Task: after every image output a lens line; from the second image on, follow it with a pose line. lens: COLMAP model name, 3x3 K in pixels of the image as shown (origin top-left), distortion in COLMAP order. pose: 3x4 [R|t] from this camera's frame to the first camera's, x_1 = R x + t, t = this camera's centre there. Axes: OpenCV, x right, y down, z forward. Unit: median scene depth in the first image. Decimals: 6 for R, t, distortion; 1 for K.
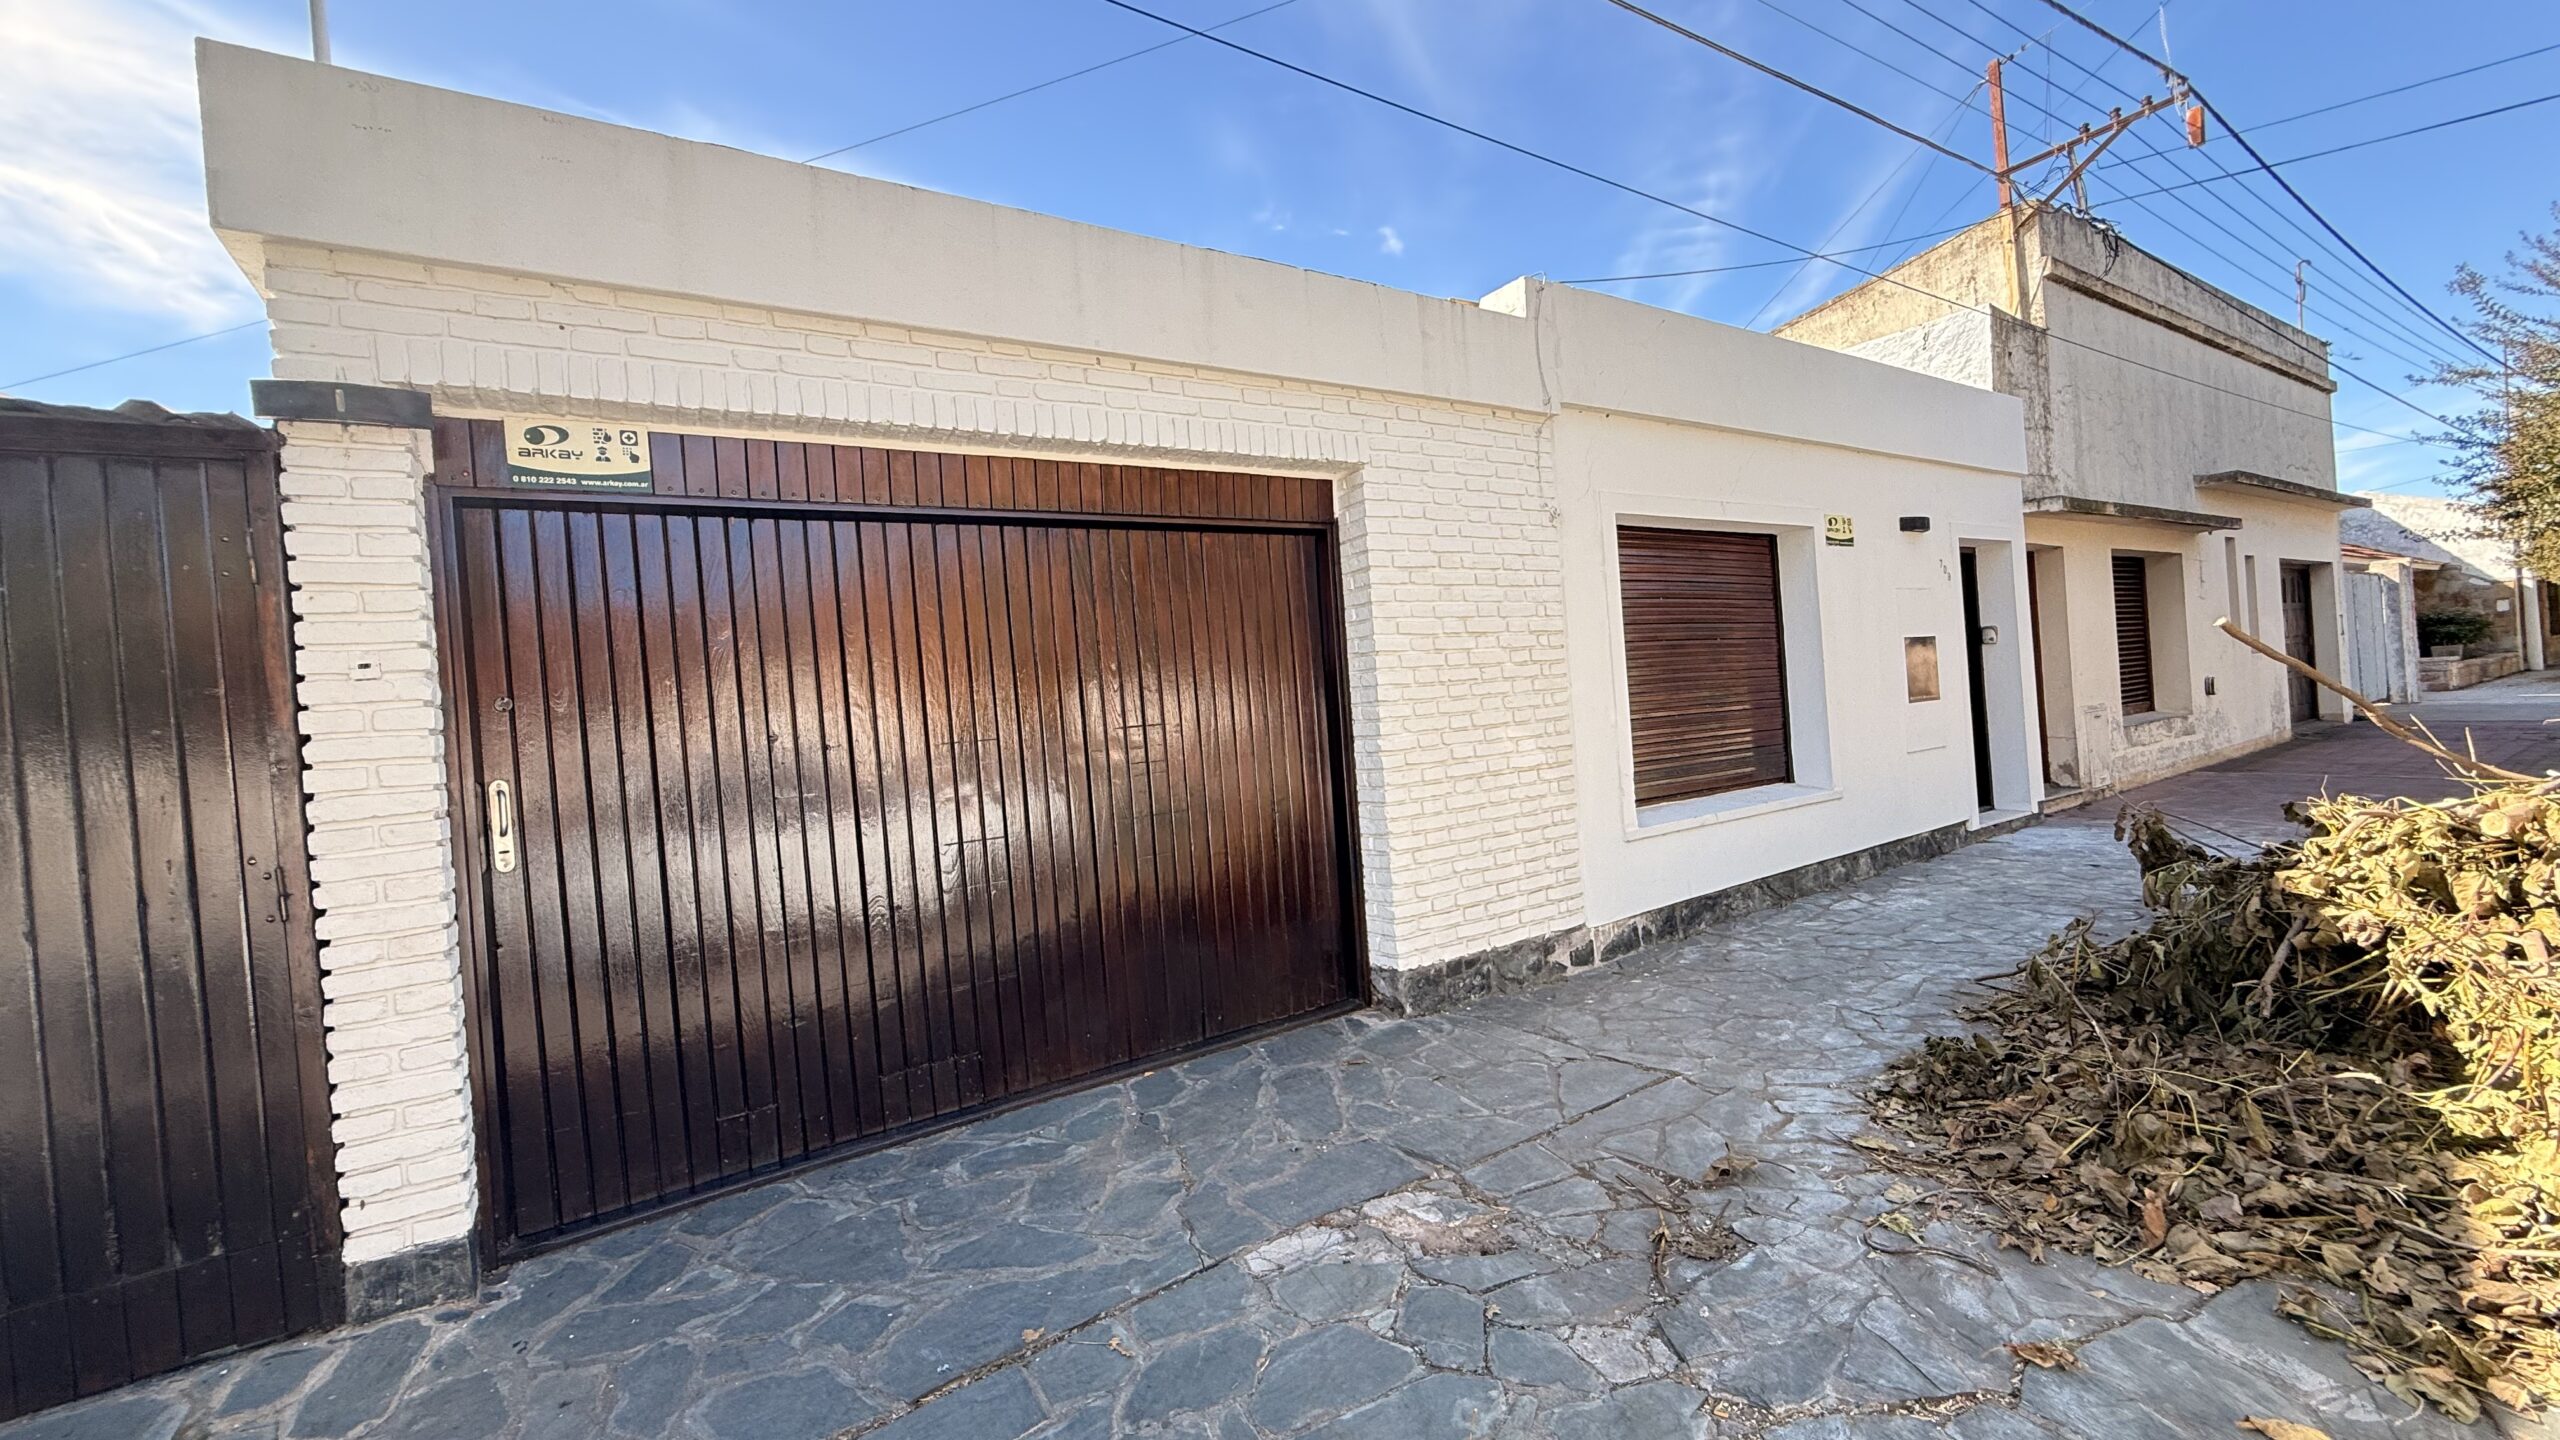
lens RADIAL K [[1018.4, 0, 1274.2], [0, 1018.4, 722.2], [0, 0, 1]] dist [-0.000731, 0.000186]
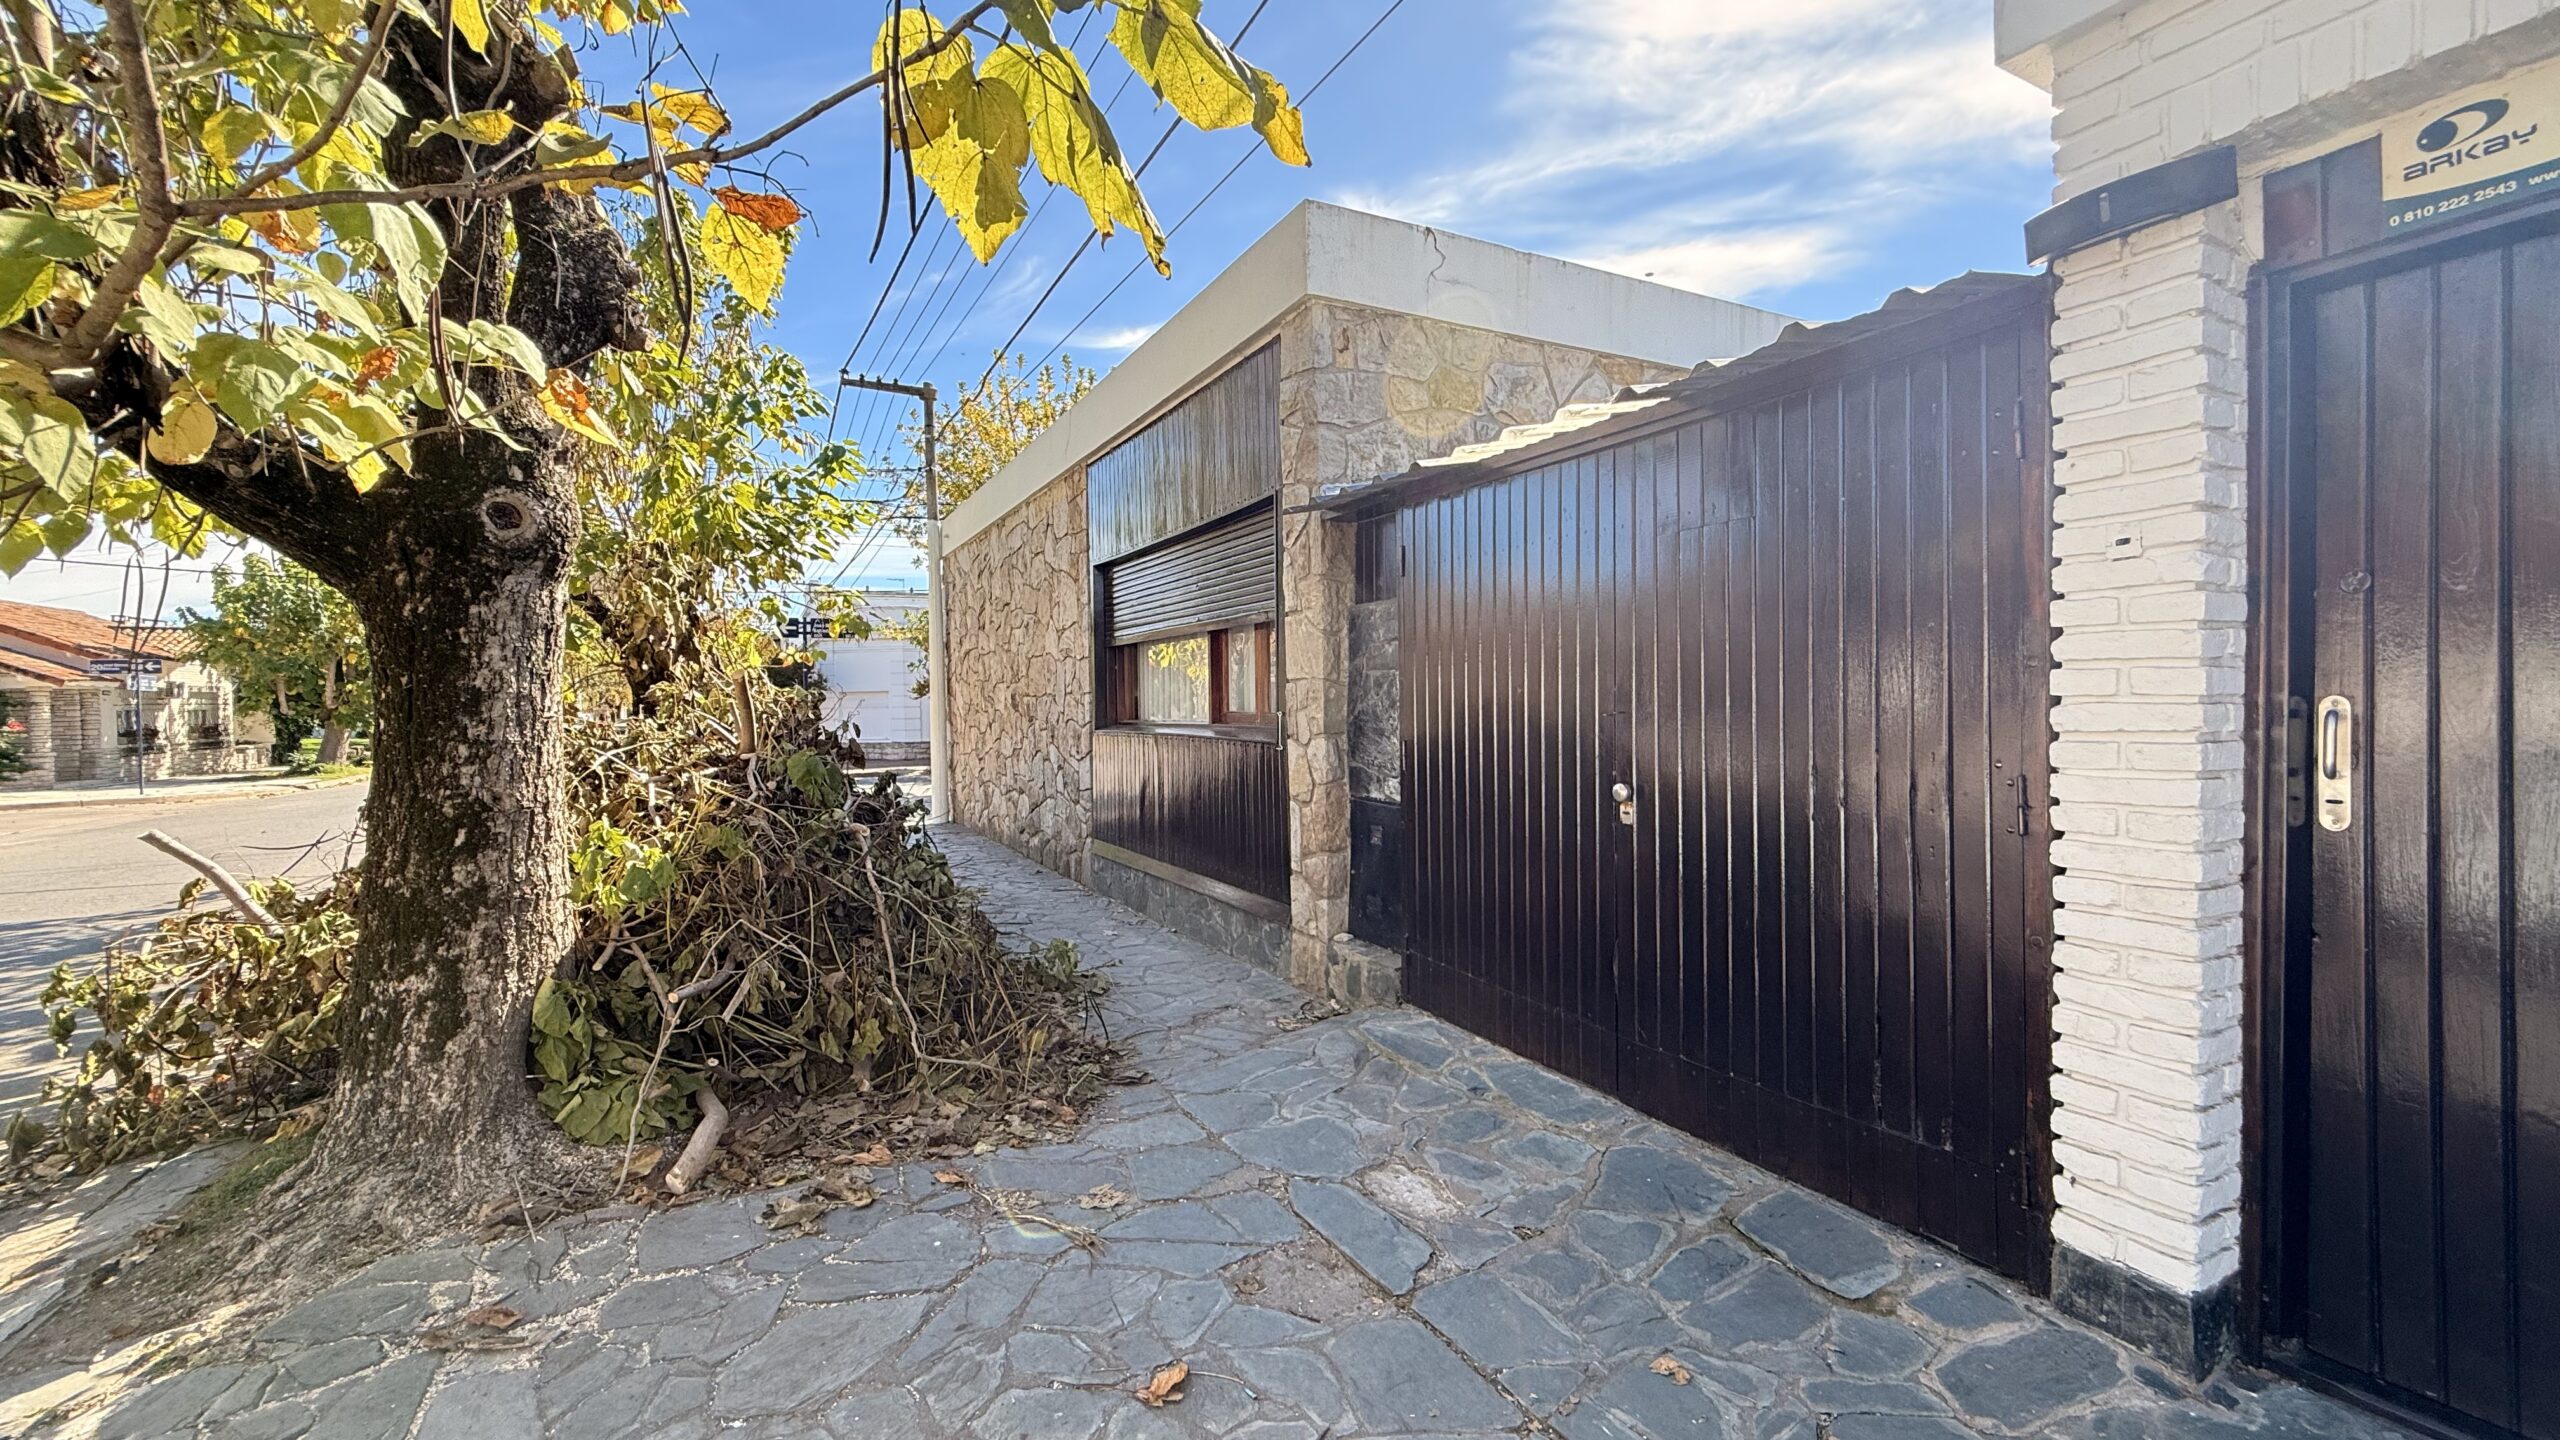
lens RADIAL K [[1018.4, 0, 1272.6], [0, 1018.4, 718.7], [0, 0, 1]] dist [-0.000731, 0.000186]
pose [[-0.097681, 0.099169, -0.990265, -0.025136], [0.014833, 0.995058, 0.098185, -0.005247], [0.995107, -0.005098, -0.098669, 0.419828]]
